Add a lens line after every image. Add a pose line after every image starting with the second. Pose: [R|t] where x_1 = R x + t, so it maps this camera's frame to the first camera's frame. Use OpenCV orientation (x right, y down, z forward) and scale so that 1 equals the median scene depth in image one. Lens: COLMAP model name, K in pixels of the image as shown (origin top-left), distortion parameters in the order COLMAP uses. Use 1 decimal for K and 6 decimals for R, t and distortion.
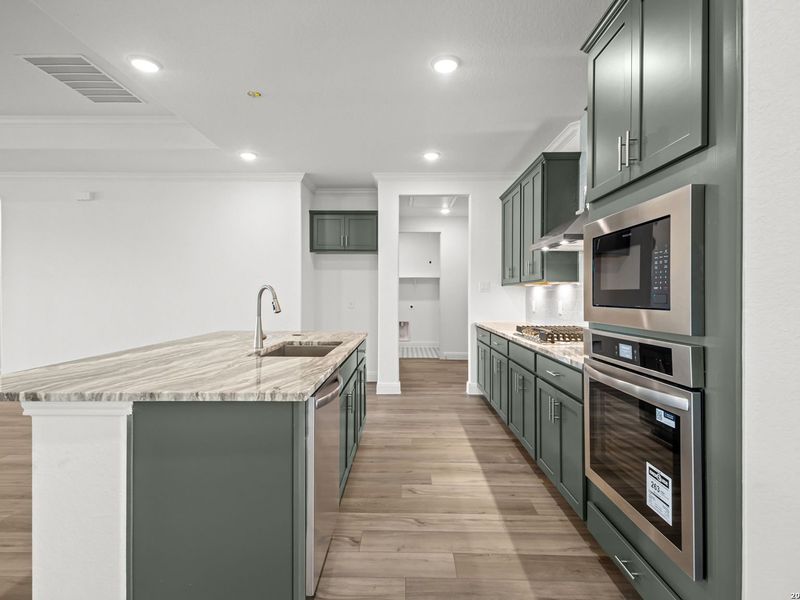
lens RADIAL K [[429.2, 0, 402.7], [0, 429.2, 296.3], [0, 0, 1]] dist [0.019757, 0.000539]
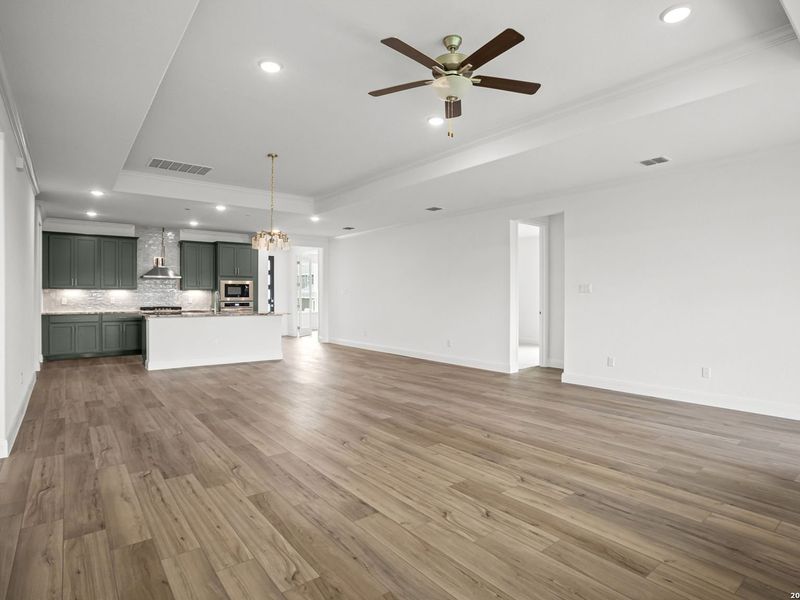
lens RADIAL K [[427.4, 0, 378.1], [0, 427.4, 294.8], [0, 0, 1]] dist [-0.002276, -0.000156]
pose [[-0.604280, 0.001919, 0.796770, -5.669163], [0.000514, 0.999998, -0.002019, 0.004605], [-0.796772, -0.000811, -0.604280, 3.185721]]
